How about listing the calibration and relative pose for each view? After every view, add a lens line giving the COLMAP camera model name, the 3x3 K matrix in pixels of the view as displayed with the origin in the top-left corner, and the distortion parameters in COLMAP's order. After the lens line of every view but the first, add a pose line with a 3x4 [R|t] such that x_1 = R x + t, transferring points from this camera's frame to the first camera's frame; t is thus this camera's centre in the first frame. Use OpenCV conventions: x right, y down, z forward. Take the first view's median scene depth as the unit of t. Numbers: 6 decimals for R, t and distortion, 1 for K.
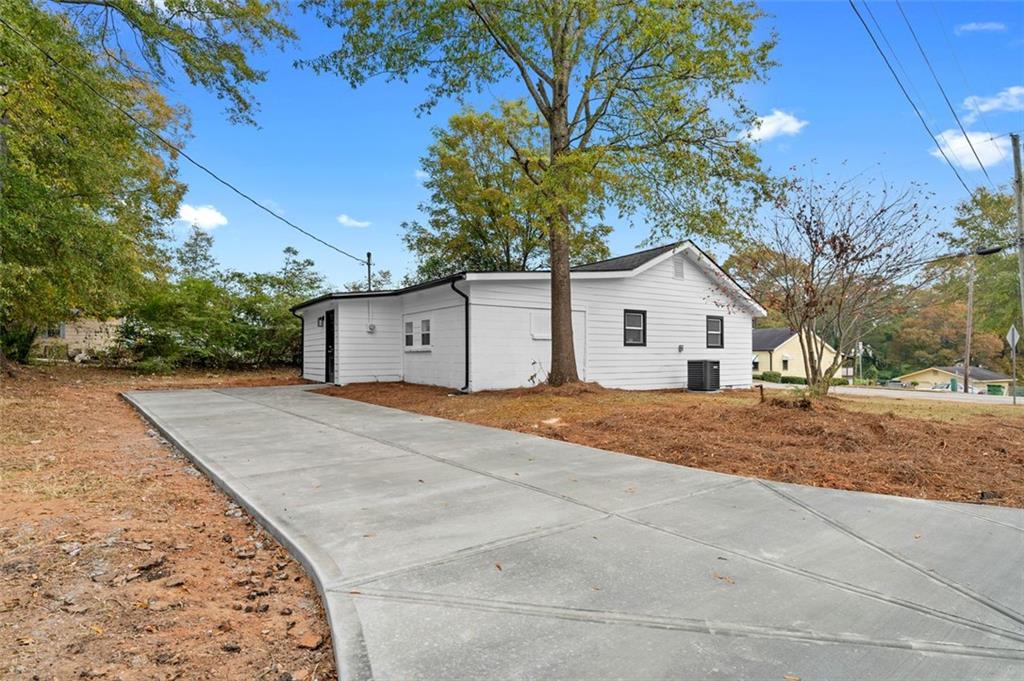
lens RADIAL K [[470.6, 0, 506.2], [0, 470.6, 351.3], [0, 0, 1]] dist [-0.003509, 0.000733]
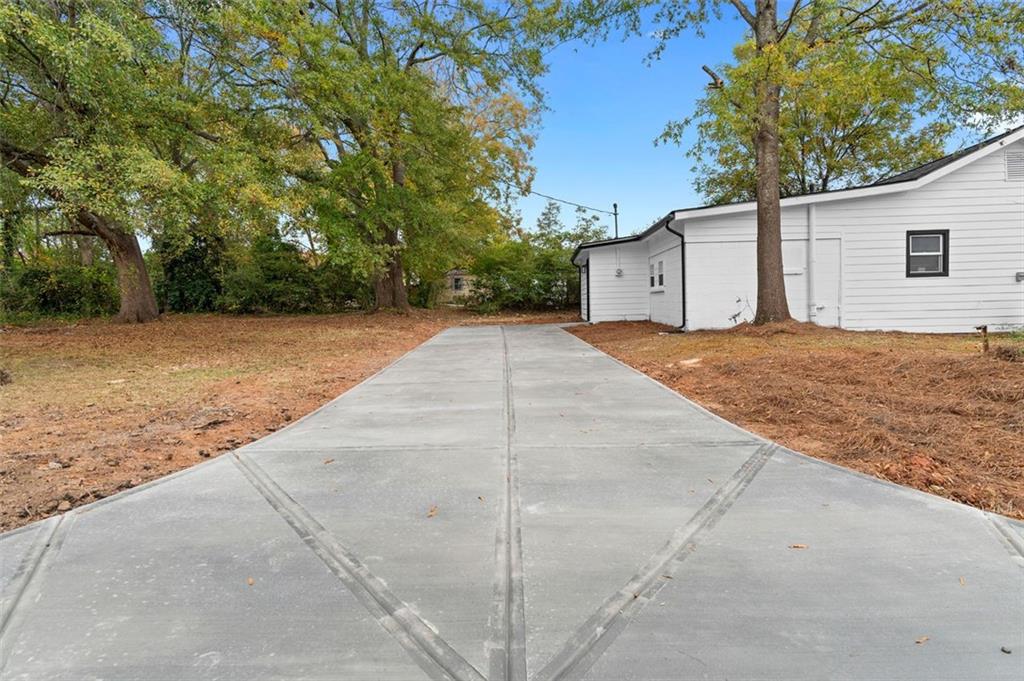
lens RADIAL K [[434.5, 0, 535.3], [0, 434.5, 309.8], [0, 0, 1]] dist [-0.001892, 0.000026]
pose [[0.833755, -0.007565, -0.552082, 0.131756], [0.028879, 0.999135, 0.029923, 0.003472], [0.551379, -0.040892, 0.833252, 0.041339]]
